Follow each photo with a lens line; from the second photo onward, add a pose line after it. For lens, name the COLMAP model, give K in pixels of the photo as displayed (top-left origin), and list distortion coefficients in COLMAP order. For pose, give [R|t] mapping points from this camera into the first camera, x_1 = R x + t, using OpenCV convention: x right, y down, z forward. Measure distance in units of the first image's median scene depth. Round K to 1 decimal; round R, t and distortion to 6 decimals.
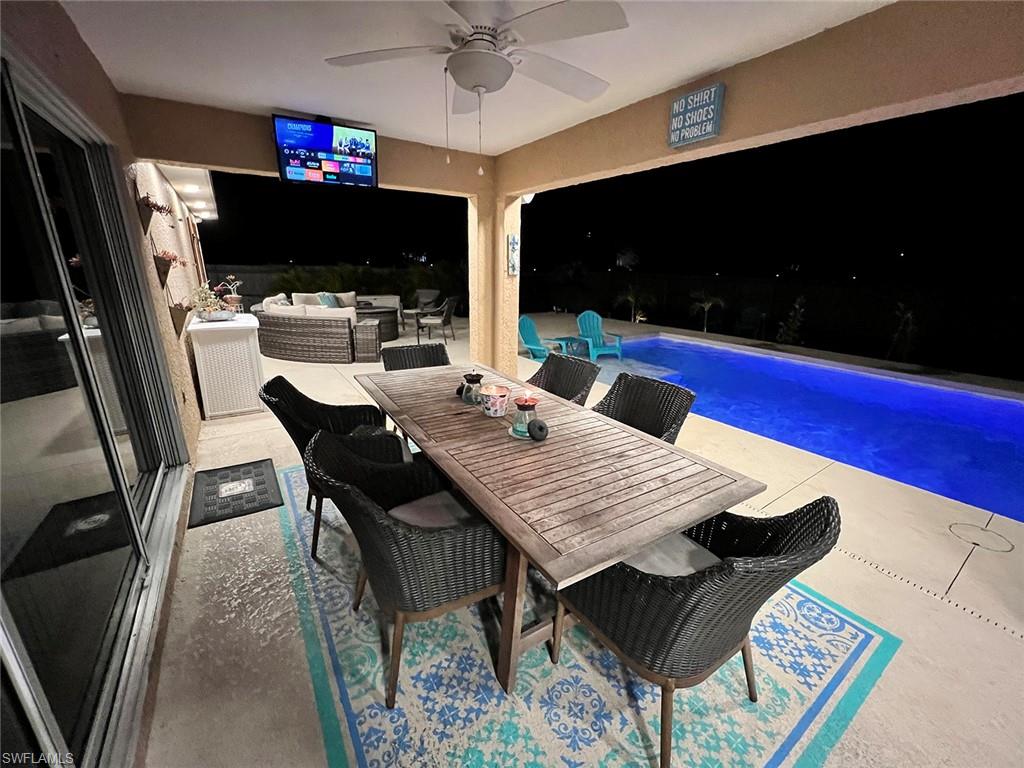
lens RADIAL K [[413.2, 0, 512.3], [0, 413.2, 381.7], [0, 0, 1]] dist [0.000942, 0.000154]
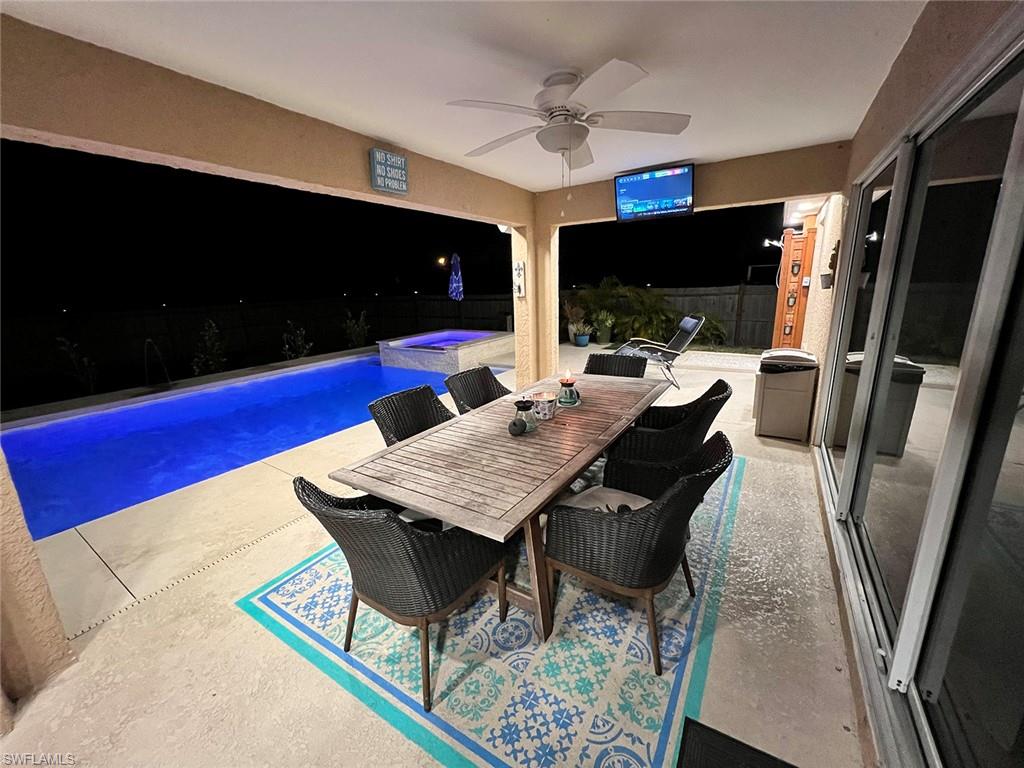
lens RADIAL K [[413.2, 0, 512.4], [0, 413.2, 387.2], [0, 0, 1]] dist [0.000942, 0.000154]
pose [[-0.415262, -0.217071, 0.883424, -0.966514], [0.284623, 0.891356, 0.352809, -0.411375], [-0.864030, 0.397951, -0.308363, 1.359219]]
